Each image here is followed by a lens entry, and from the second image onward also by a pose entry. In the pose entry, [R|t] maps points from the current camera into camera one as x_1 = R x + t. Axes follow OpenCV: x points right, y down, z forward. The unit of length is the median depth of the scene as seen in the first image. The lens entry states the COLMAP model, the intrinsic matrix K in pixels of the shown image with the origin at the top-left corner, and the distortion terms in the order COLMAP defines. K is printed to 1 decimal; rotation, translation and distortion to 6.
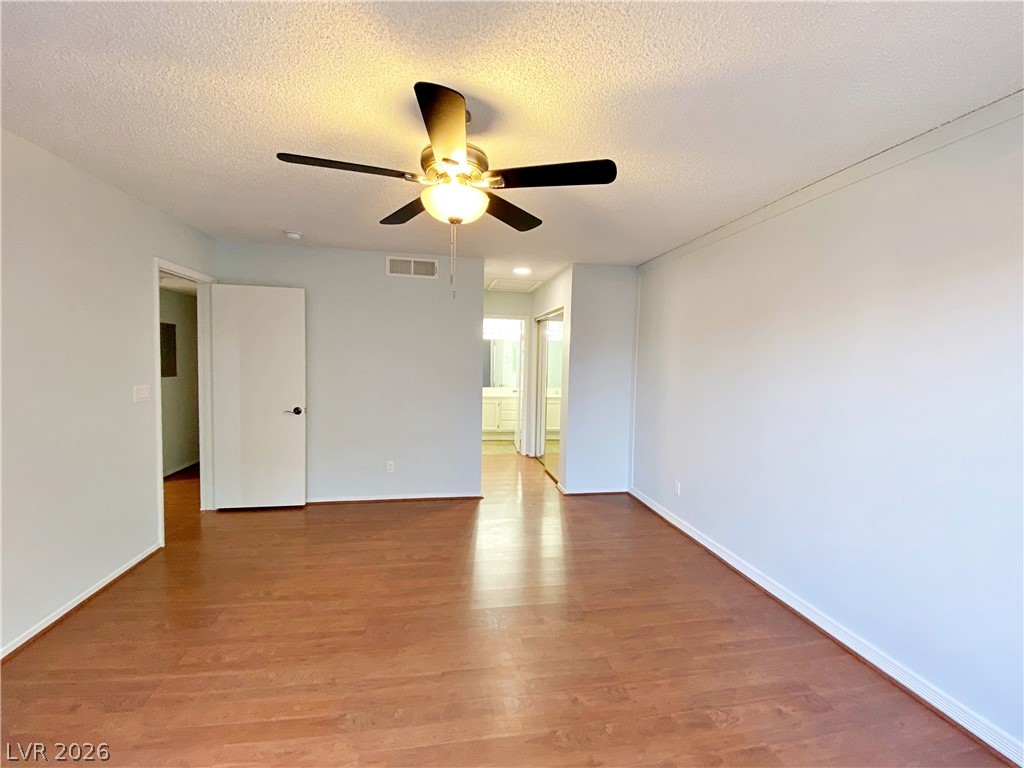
lens RADIAL K [[418.6, 0, 520.3], [0, 418.6, 383.3], [0, 0, 1]] dist [-0.001854, -0.000248]
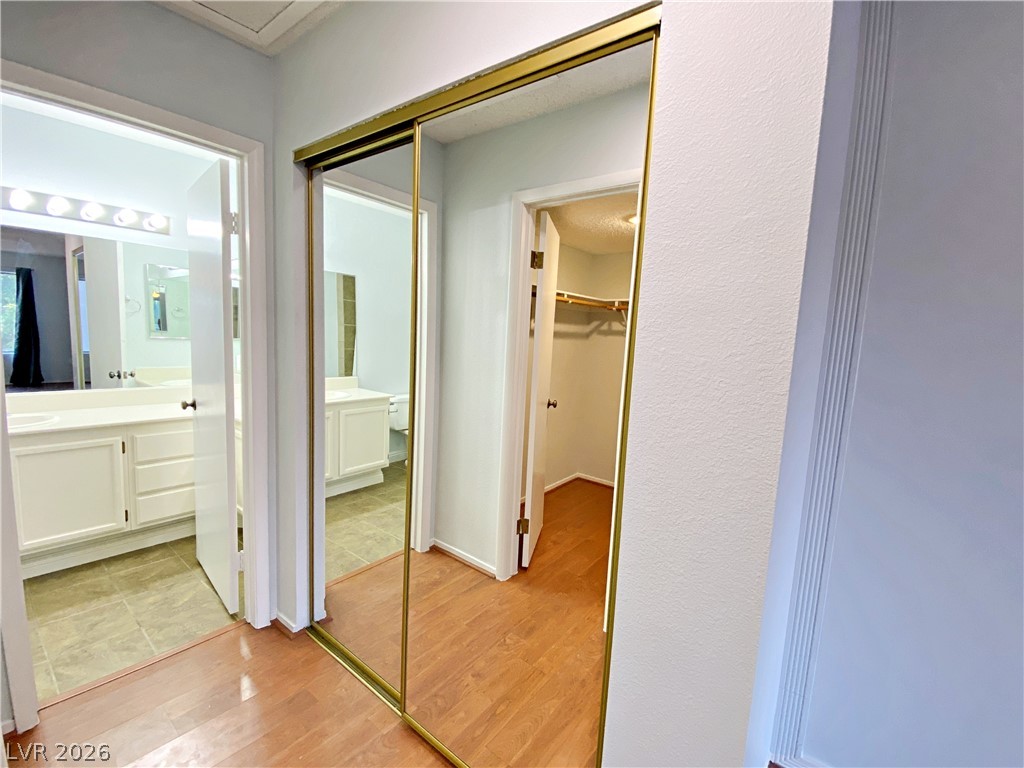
lens RADIAL K [[418.6, 0, 520.3], [0, 418.6, 383.3], [0, 0, 1]] dist [-0.001854, -0.000248]
pose [[0.740373, -0.061782, 0.669350, -0.042048], [0.001126, 0.995880, 0.090676, -0.028645], [-0.672195, -0.066380, 0.737393, 0.632423]]
